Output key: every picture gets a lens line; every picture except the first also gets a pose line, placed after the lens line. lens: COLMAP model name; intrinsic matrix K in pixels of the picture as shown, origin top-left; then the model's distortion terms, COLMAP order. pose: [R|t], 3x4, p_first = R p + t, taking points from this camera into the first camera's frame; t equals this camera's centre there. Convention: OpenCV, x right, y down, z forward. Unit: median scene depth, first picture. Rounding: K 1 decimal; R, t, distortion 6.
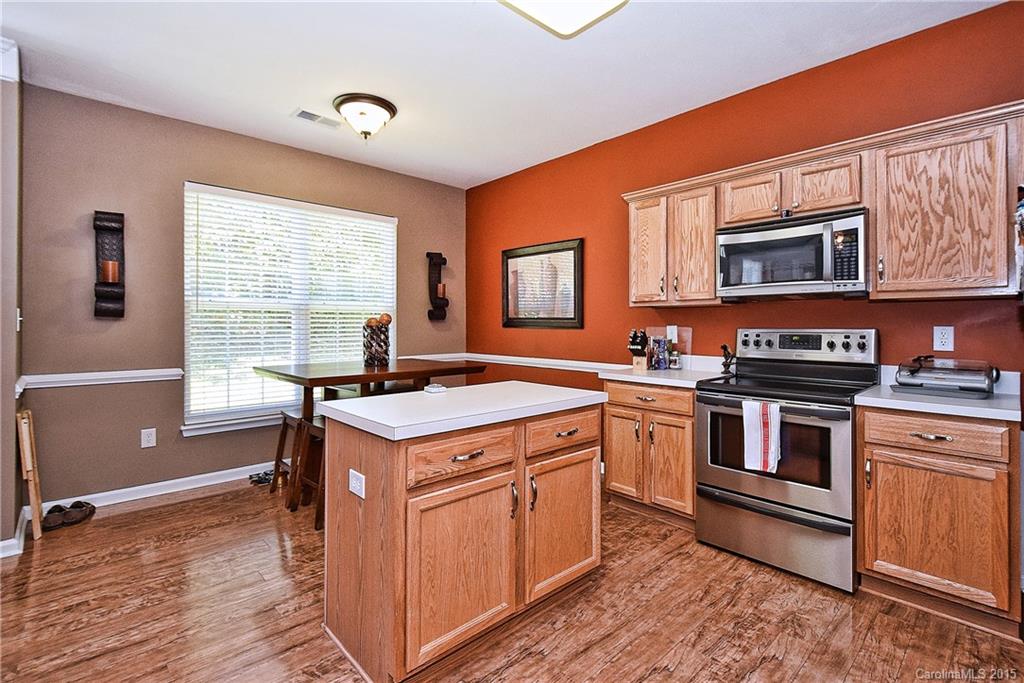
lens RADIAL K [[471.6, 0, 518.5], [0, 471.6, 320.5], [0, 0, 1]] dist [0.001329, 0.000355]
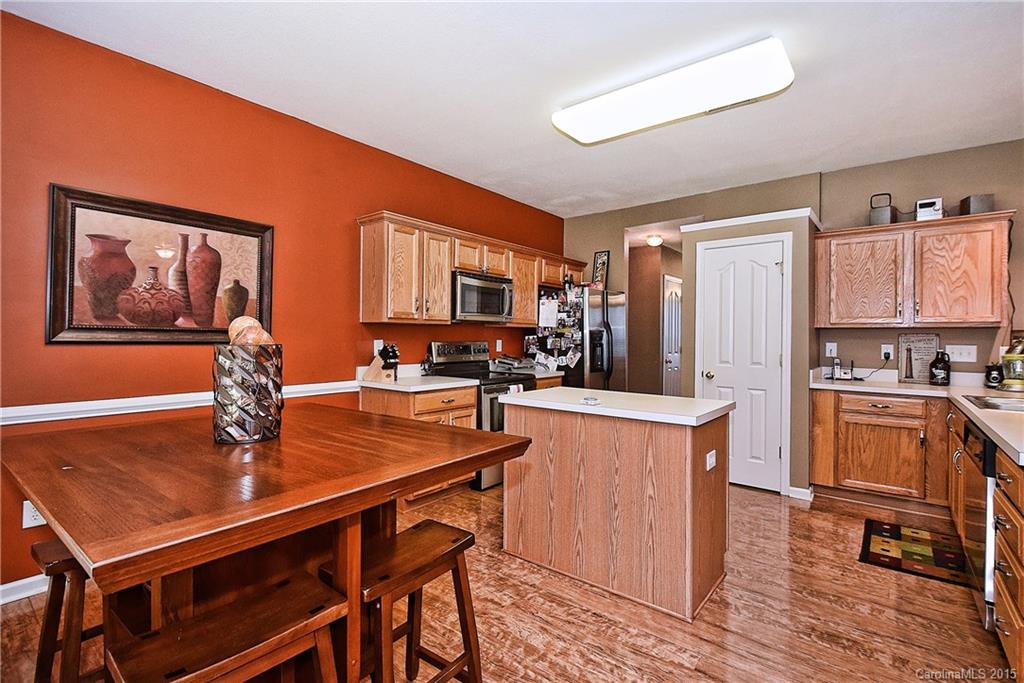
lens RADIAL K [[466.1, 0, 486.0], [0, 466.1, 335.4], [0, 0, 1]] dist [0.017348, -0.010827]
pose [[-0.107176, 0.003669, 0.994233, -0.821411], [-0.013043, 0.999902, -0.005096, 0.002528], [-0.994155, -0.013514, -0.107118, 0.911668]]
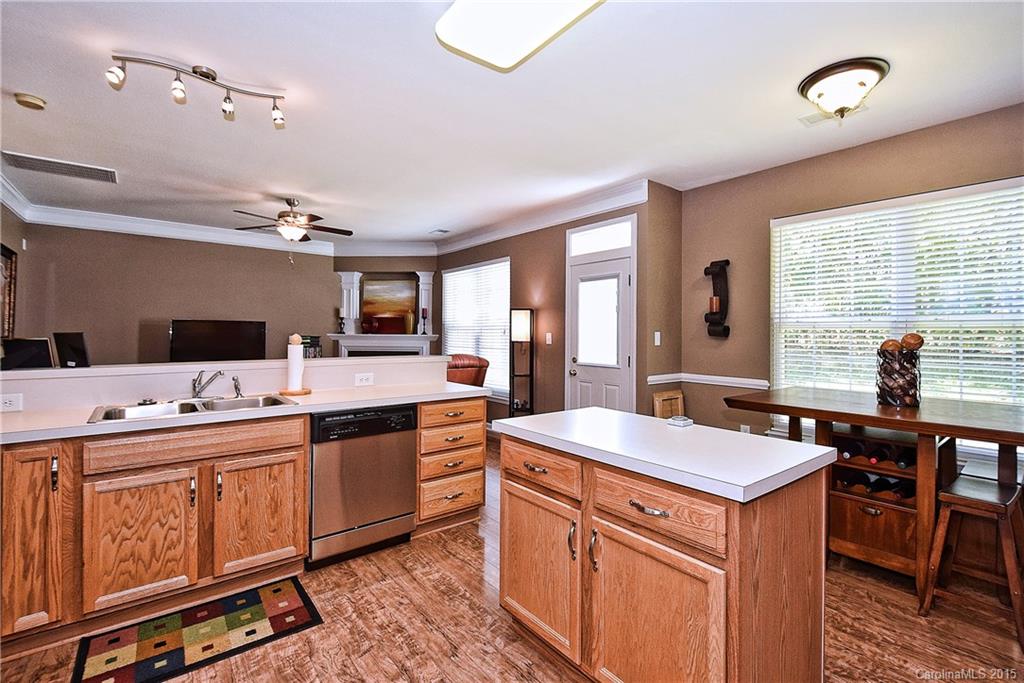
lens RADIAL K [[455.6, 0, 529.0], [0, 455.6, 330.4], [0, 0, 1]] dist [-0.000714, -0.000121]
pose [[-0.060084, -0.003131, -0.998188, 0.478249], [-0.002668, 0.999992, -0.002976, -0.019028], [0.998190, 0.002485, -0.060092, 0.511826]]
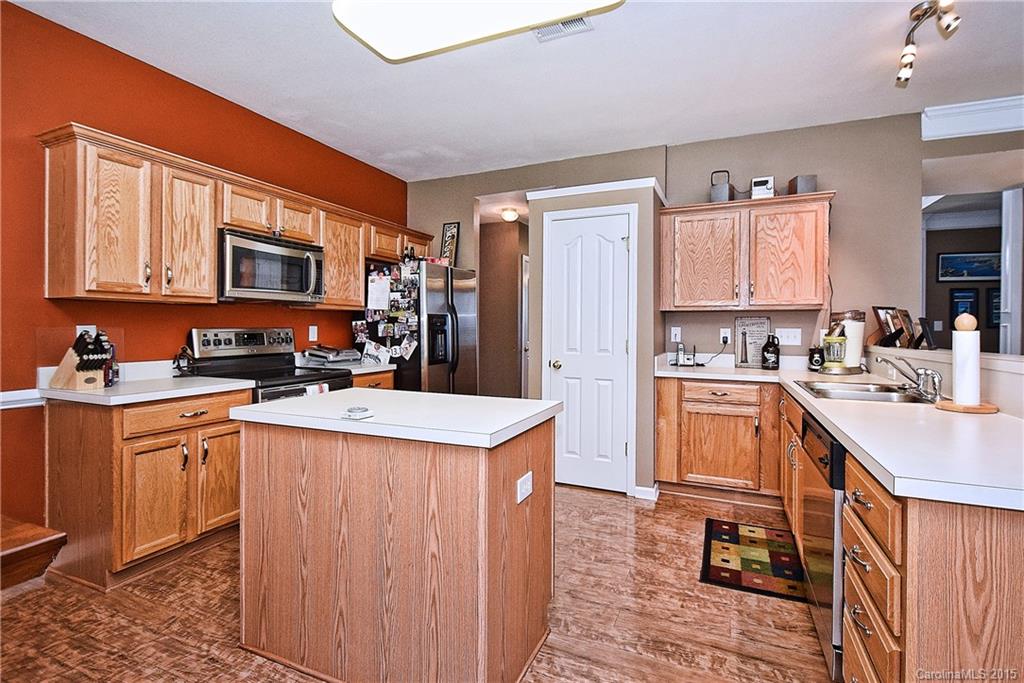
lens RADIAL K [[477.0, 0, 507.8], [0, 477.0, 327.8], [0, 0, 1]] dist [0.025067, -0.016628]
pose [[-0.382027, -0.002335, 0.924148, -0.634093], [-0.008166, 0.999966, -0.000849, 0.009953], [-0.924115, -0.007871, -0.382033, 0.719012]]
